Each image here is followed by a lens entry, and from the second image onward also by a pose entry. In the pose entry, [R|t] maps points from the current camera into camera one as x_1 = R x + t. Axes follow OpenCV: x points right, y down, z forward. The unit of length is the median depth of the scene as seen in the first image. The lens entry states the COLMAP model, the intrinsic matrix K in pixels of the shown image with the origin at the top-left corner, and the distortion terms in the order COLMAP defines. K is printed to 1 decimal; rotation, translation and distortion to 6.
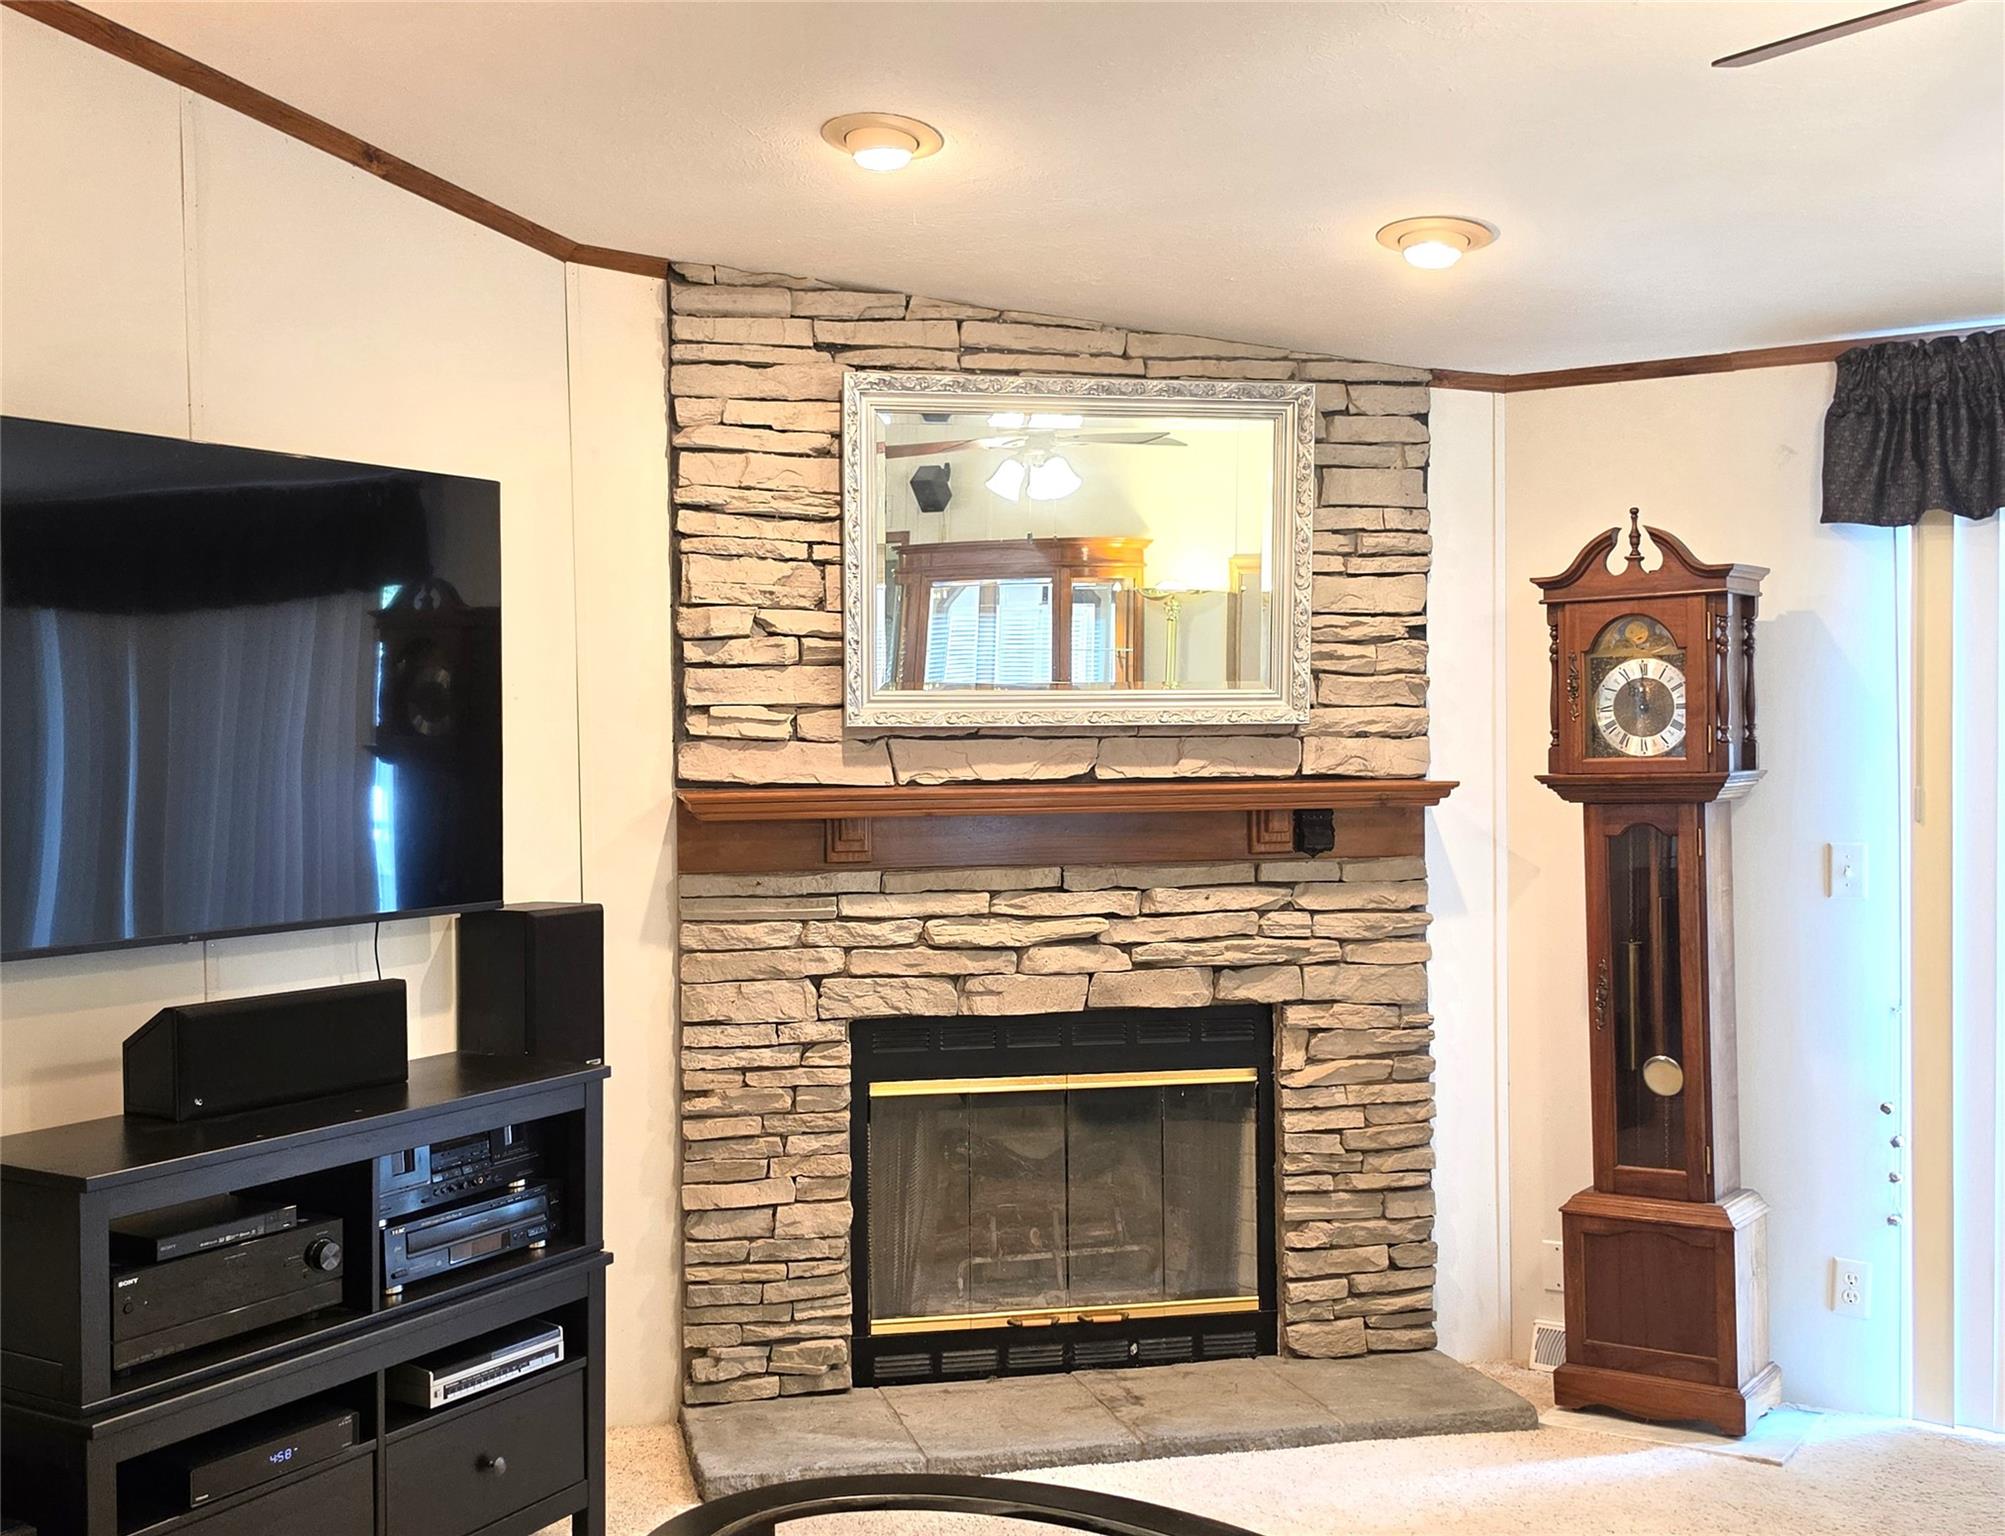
lens RADIAL K [[2044.8, 0, 1030.0], [0, 2044.8, 845.0], [0, 0, 1]] dist [0.072116, 0.000000]
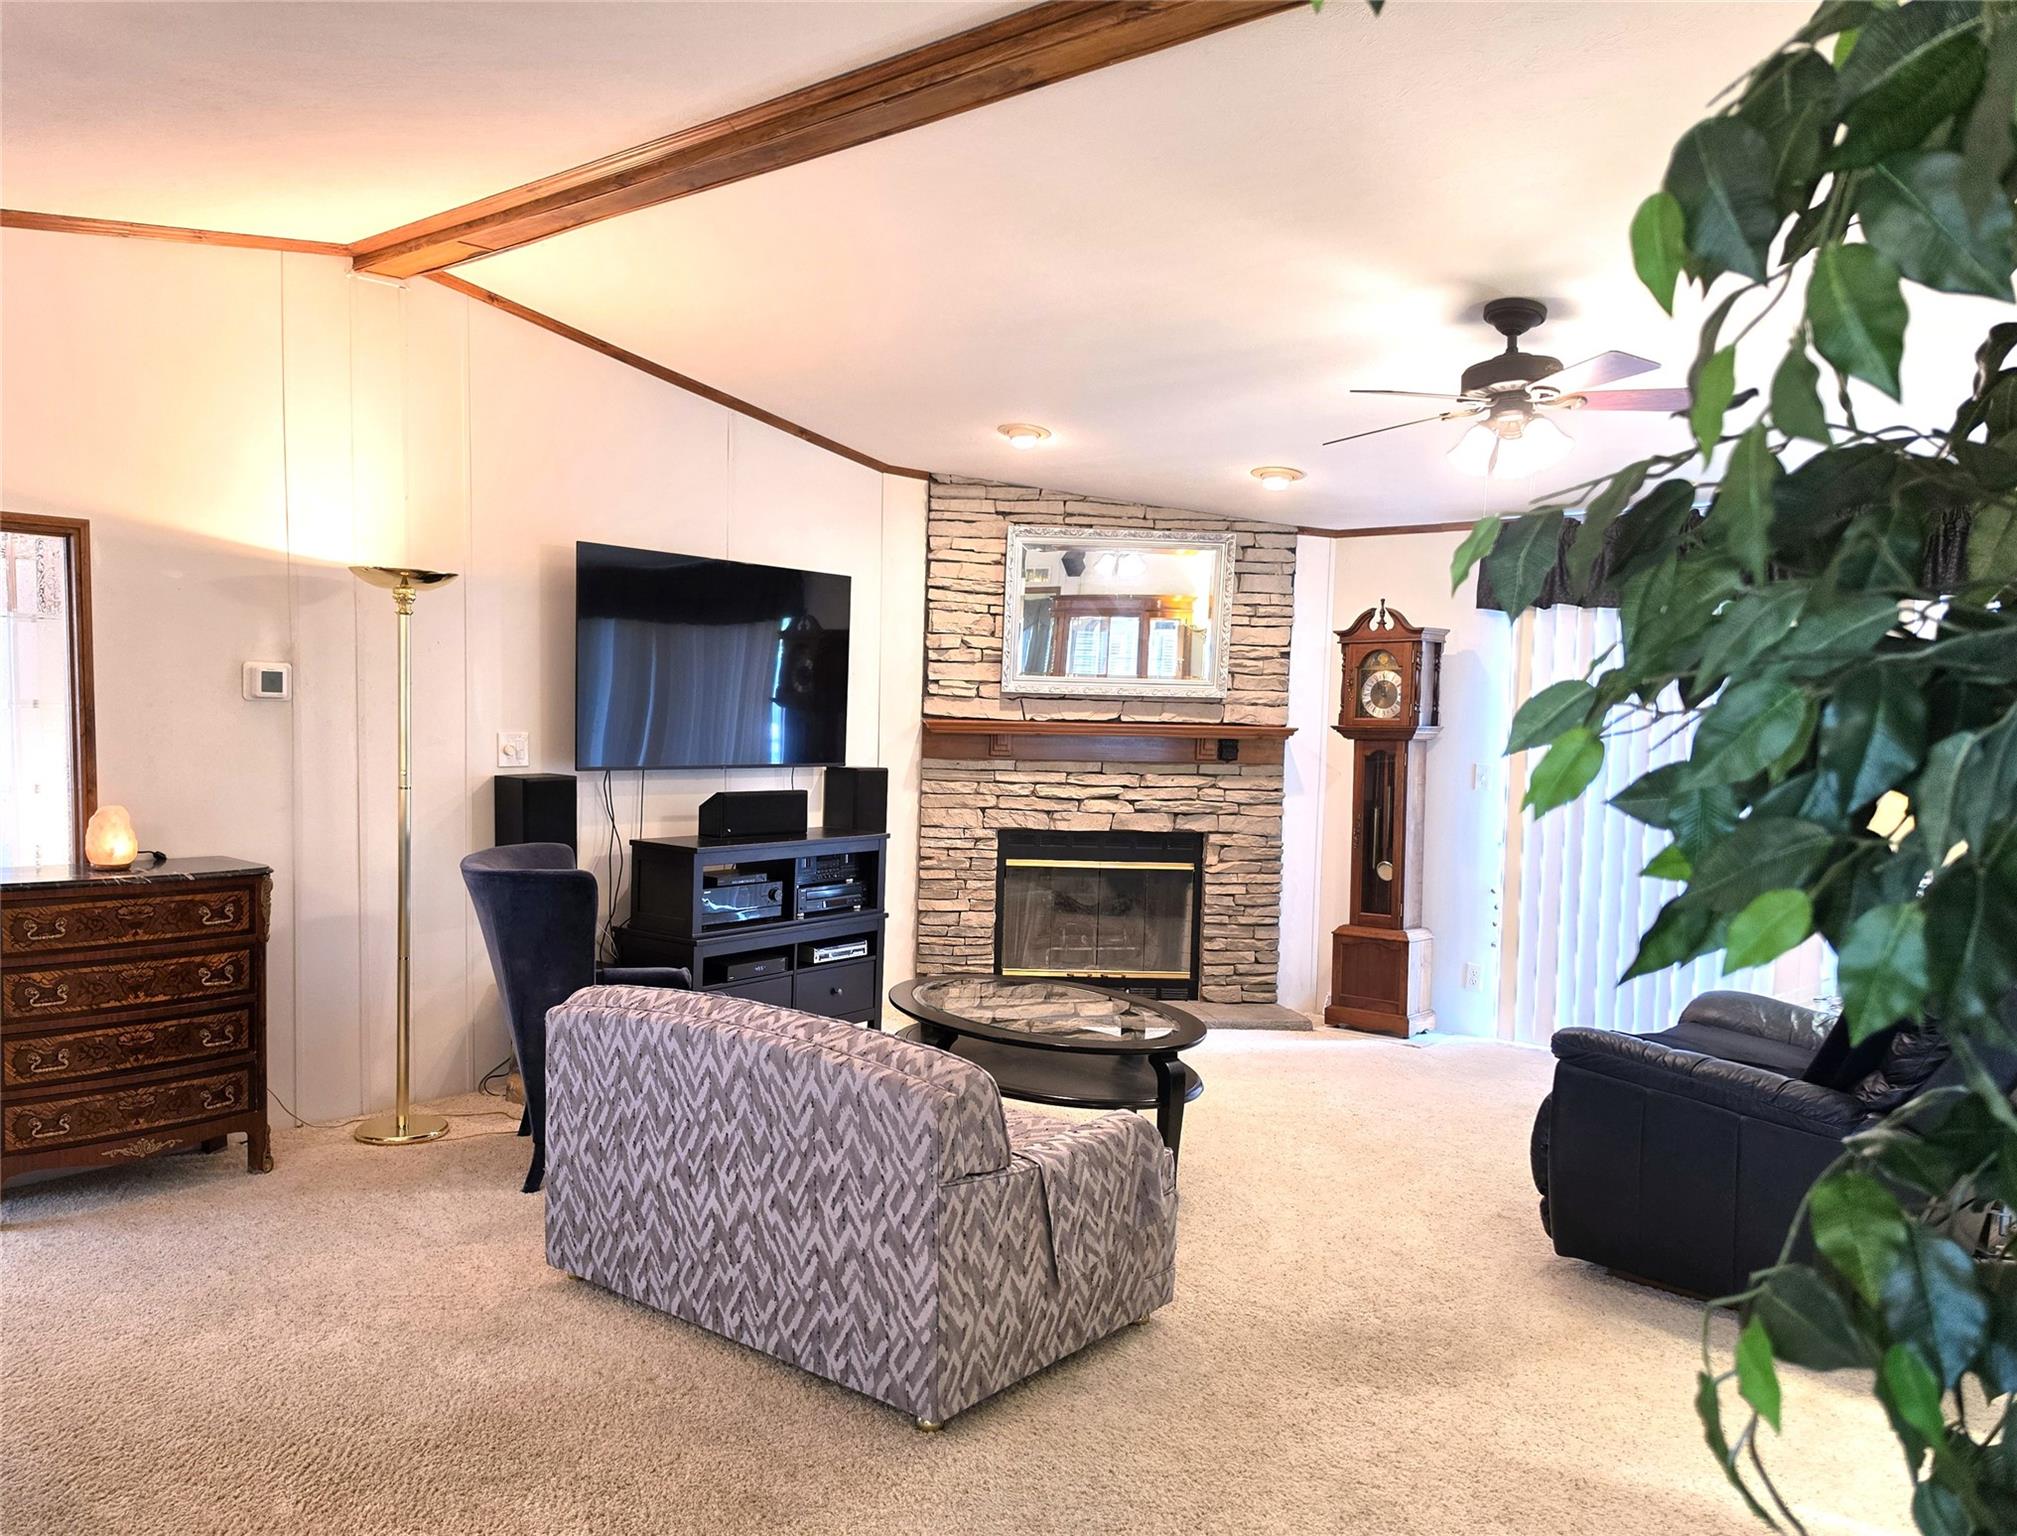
lens RADIAL K [[1501.2, 0, 1006.5], [0, 1501.2, 759.2], [0, 0, 1]] dist [0.006260, -0.001090]
pose [[0.992805, 0.035533, -0.114345, 0.094617], [-0.038480, 0.998979, -0.023671, 0.048502], [0.113387, 0.027900, 0.993159, -0.542100]]
